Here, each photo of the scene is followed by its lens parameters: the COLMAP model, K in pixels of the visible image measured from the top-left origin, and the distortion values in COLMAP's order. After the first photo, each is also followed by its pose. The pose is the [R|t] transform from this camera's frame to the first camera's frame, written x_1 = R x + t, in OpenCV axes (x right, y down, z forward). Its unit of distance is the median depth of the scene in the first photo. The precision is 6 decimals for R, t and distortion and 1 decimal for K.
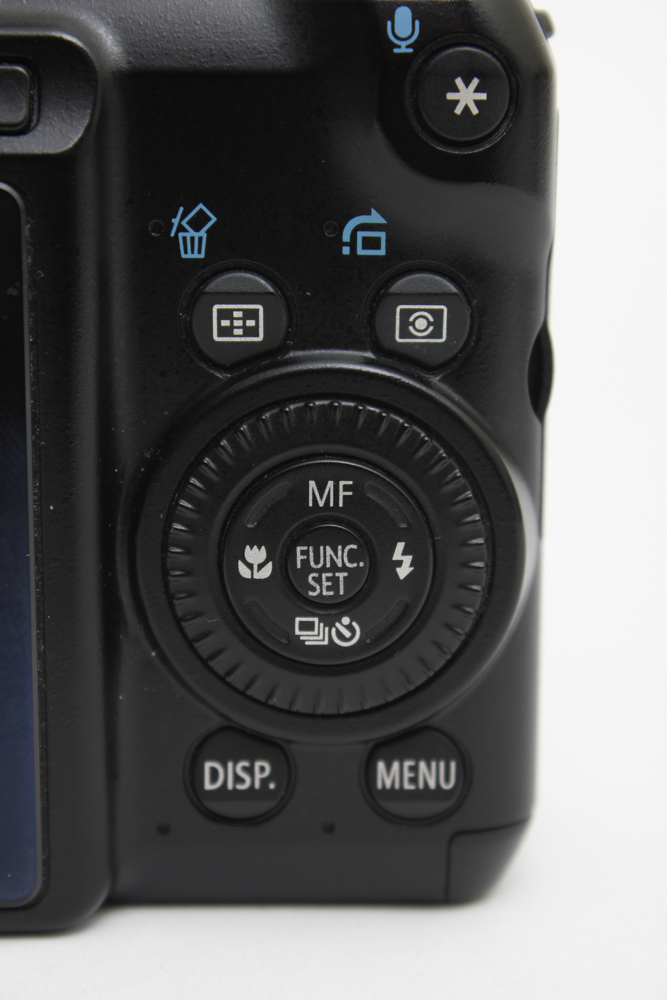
lens RADIAL K [[1840.5, 0, 333.5], [0, 1840.5, 500.0], [0, 0, 1]] dist [0.000200, 0.030359]
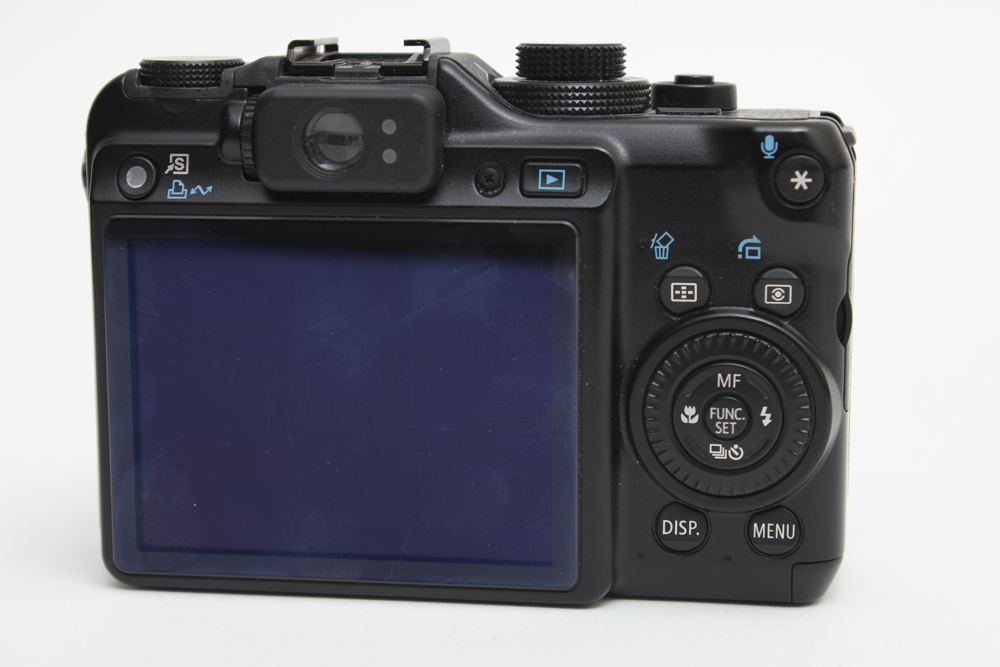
lens RADIAL K [[1428.7, 0, 500.0], [0, 1428.7, 333.5], [0, 0, 1]] dist [-0.012280, -0.005075]
pose [[0.976423, 0.020172, -0.214920, 0.084715], [-0.029897, 0.998666, -0.042091, 0.017479], [0.213785, 0.047524, 0.975724, -0.523935]]
